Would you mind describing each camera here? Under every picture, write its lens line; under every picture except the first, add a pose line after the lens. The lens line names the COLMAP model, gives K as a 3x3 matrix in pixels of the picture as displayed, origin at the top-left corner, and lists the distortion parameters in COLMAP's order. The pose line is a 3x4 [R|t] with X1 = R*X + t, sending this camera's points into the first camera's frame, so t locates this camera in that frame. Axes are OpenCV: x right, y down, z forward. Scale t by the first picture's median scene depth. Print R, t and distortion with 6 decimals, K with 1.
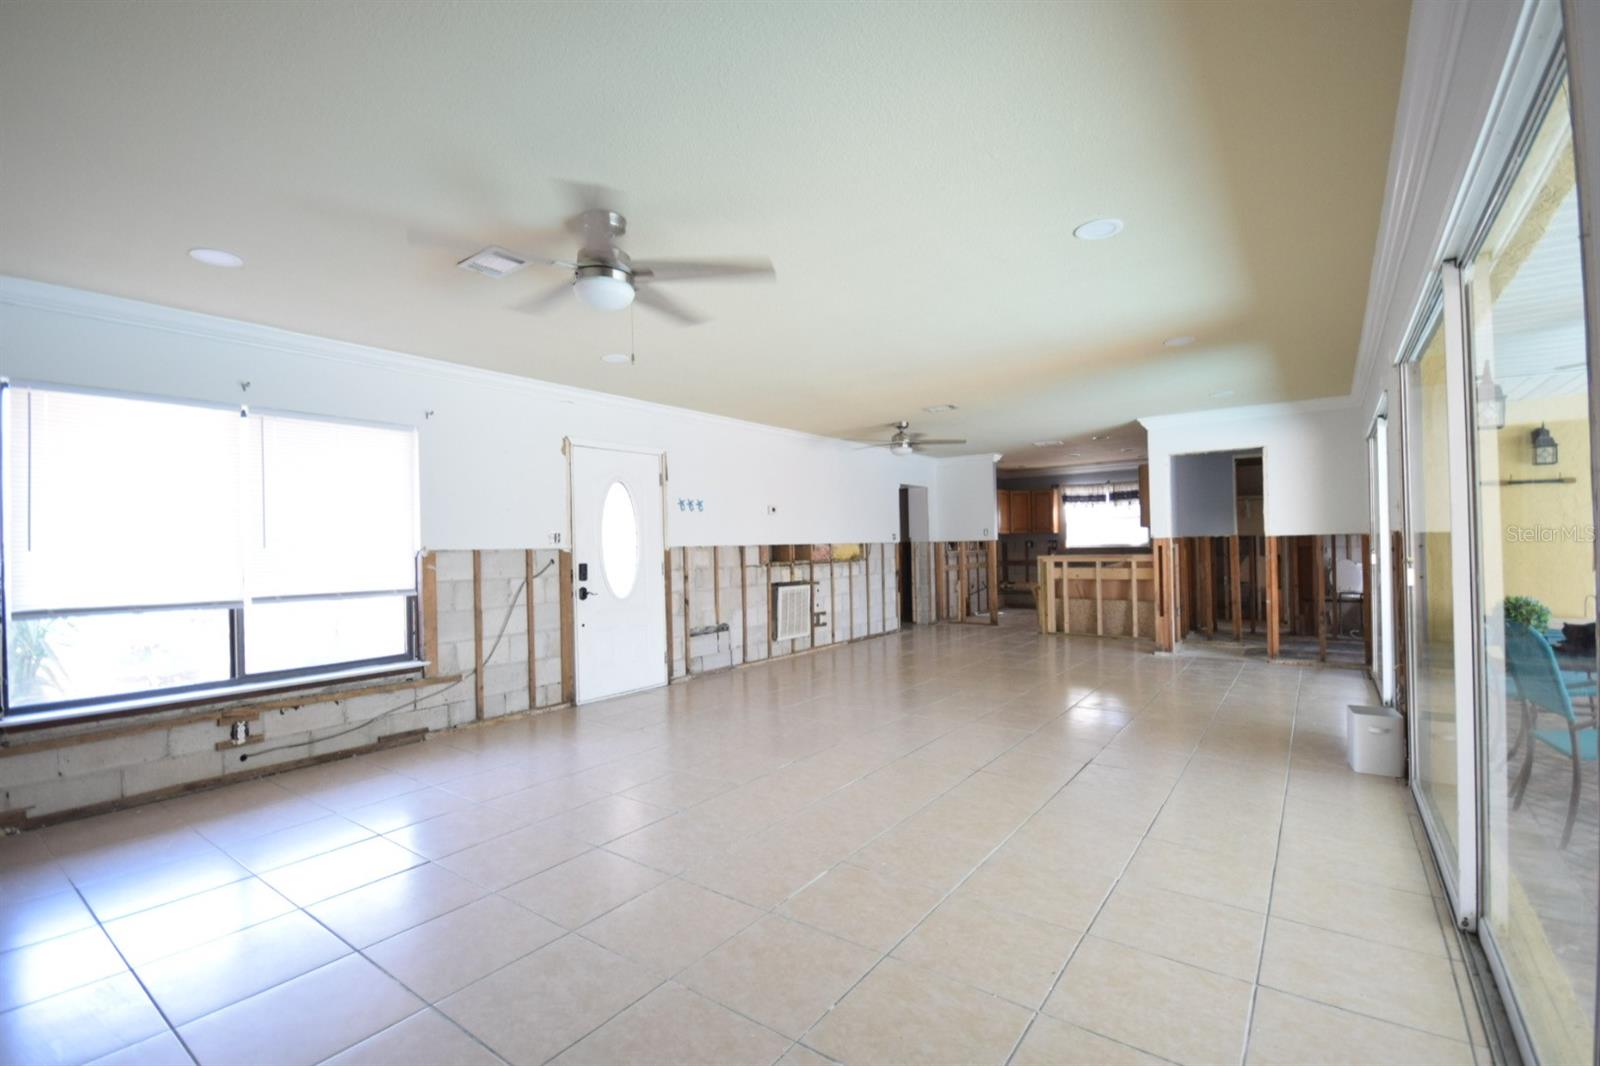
lens RADIAL K [[711.4, 0, 772.7], [0, 711.4, 543.5], [0, 0, 1]] dist [0.000417, -0.003712]
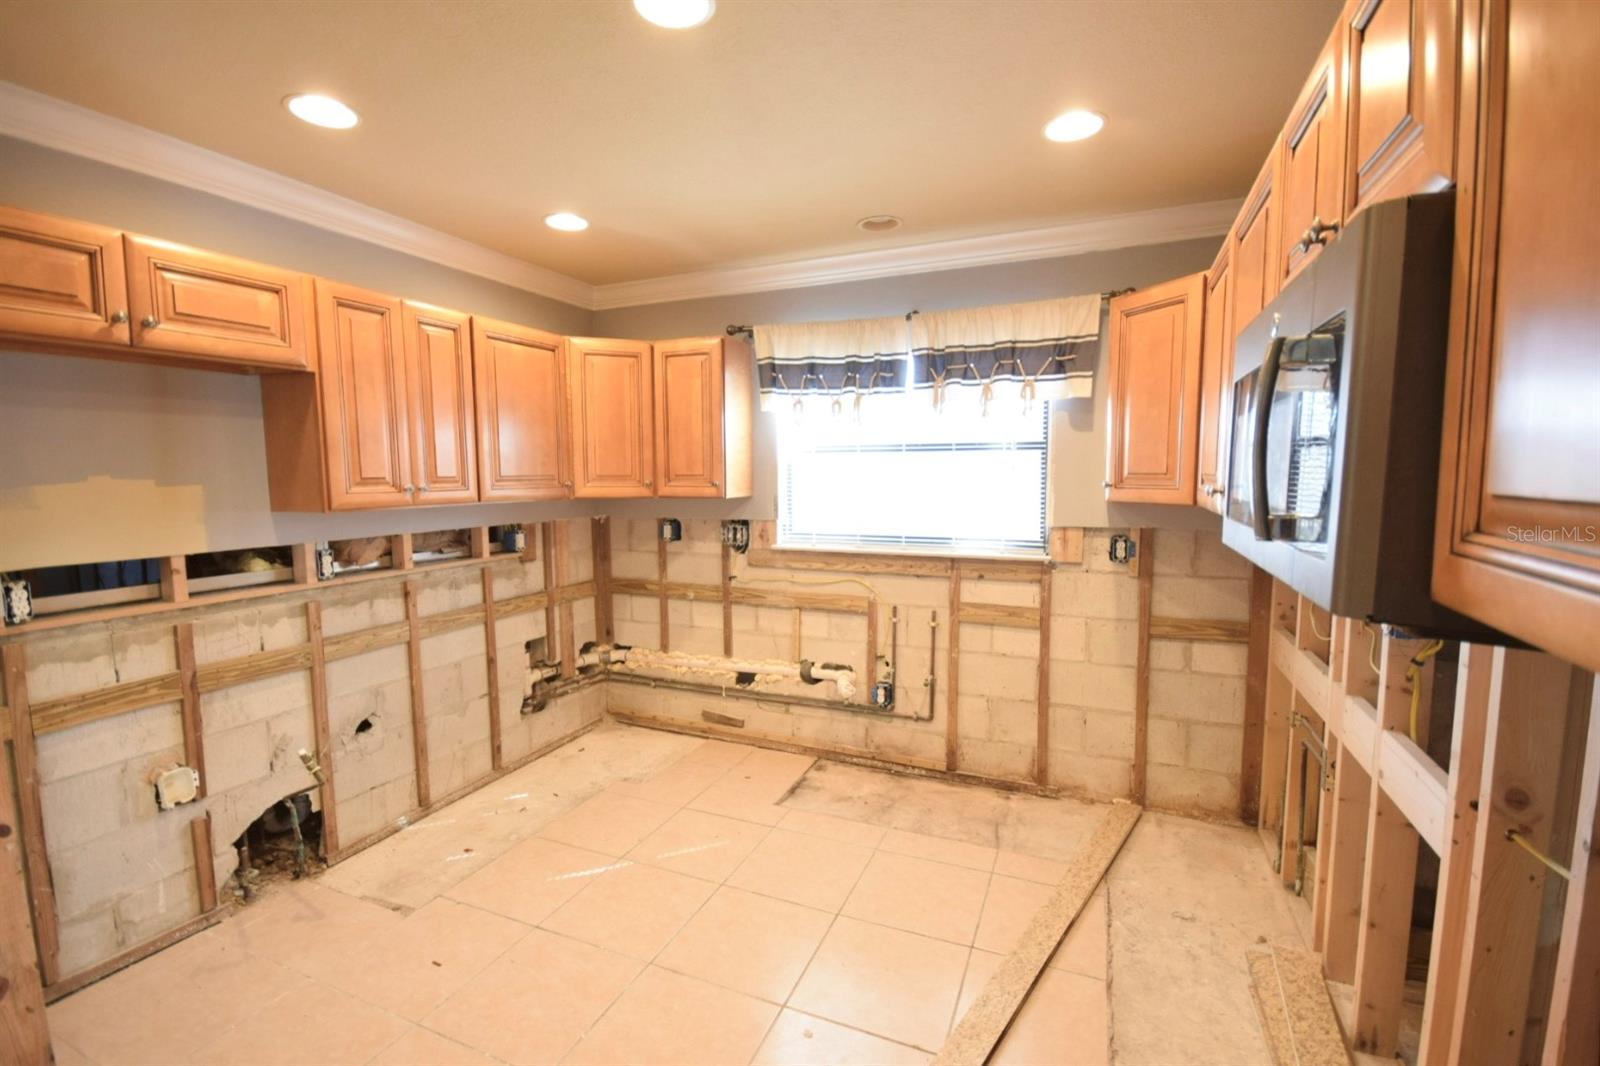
lens RADIAL K [[711.4, 0, 813.3], [0, 711.4, 529.9], [0, 0, 1]] dist [0.000417, -0.003712]
pose [[0.964470, -0.007745, 0.264079, 0.624723], [-0.016458, 0.995868, 0.089314, -0.047385], [-0.263679, -0.090487, 0.960357, 1.278045]]
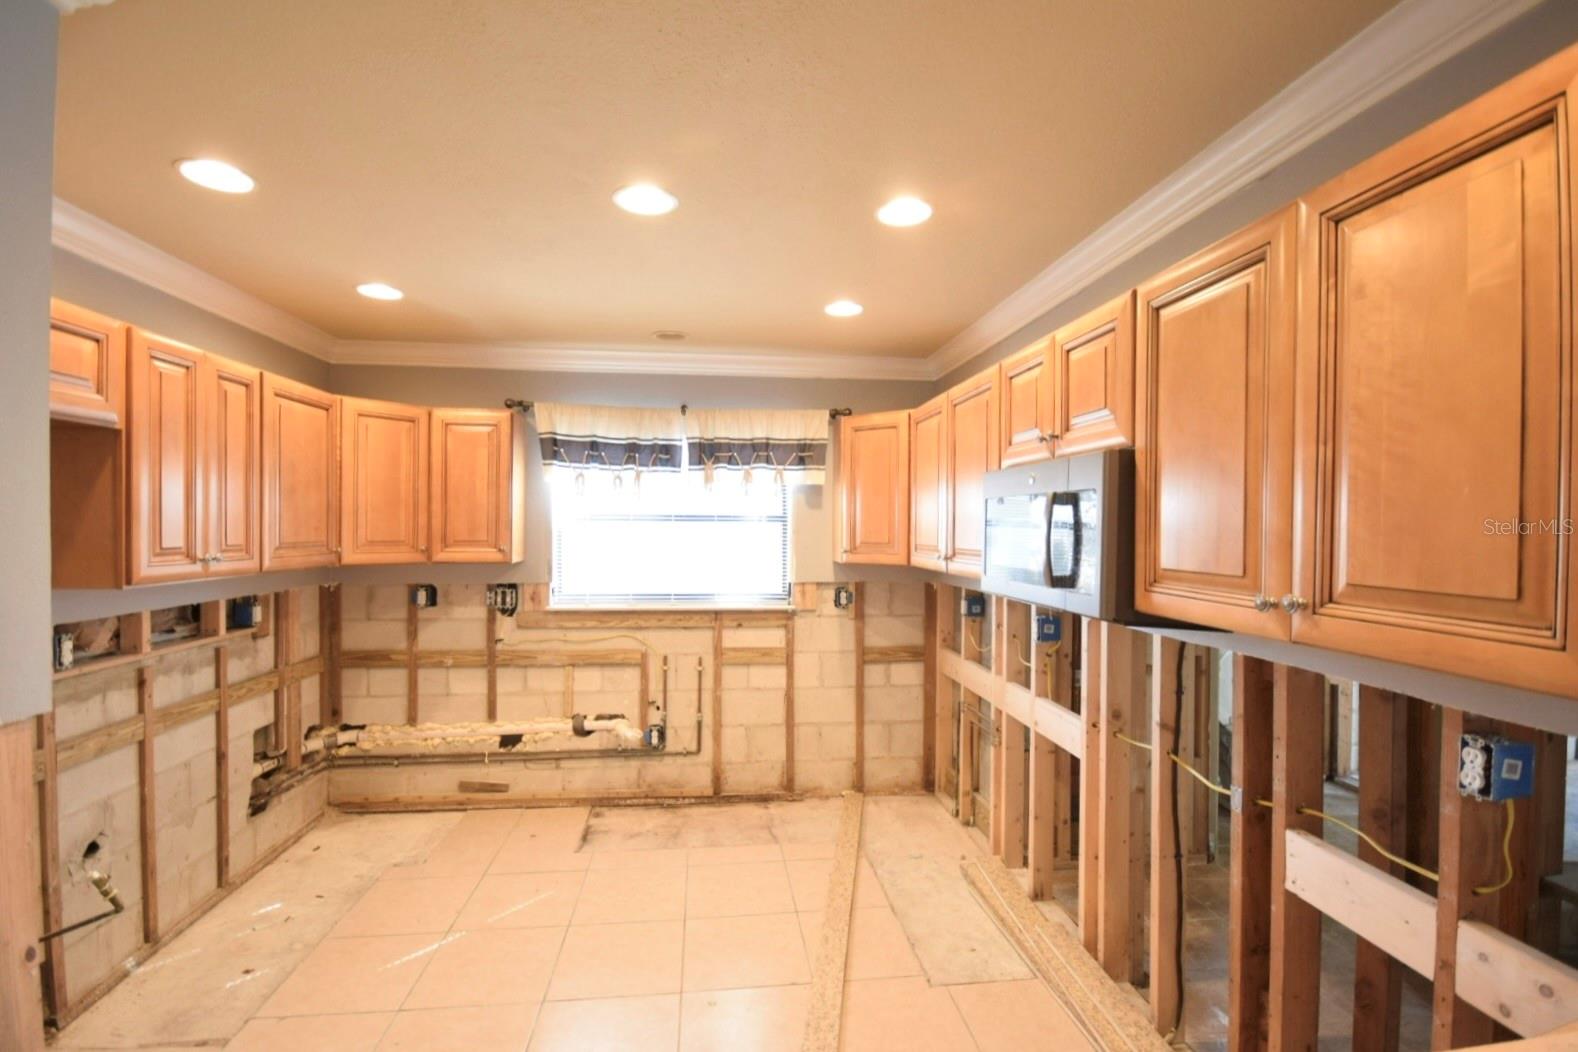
lens RADIAL K [[701.7, 0, 808.7], [0, 701.7, 517.2], [0, 0, 1]] dist [0.000417, -0.003712]
pose [[0.700990, 0.035402, 0.712292, 0.487689], [-0.030493, 0.999342, -0.019659, -0.053943], [-0.712519, -0.007939, 0.701608, 1.261437]]
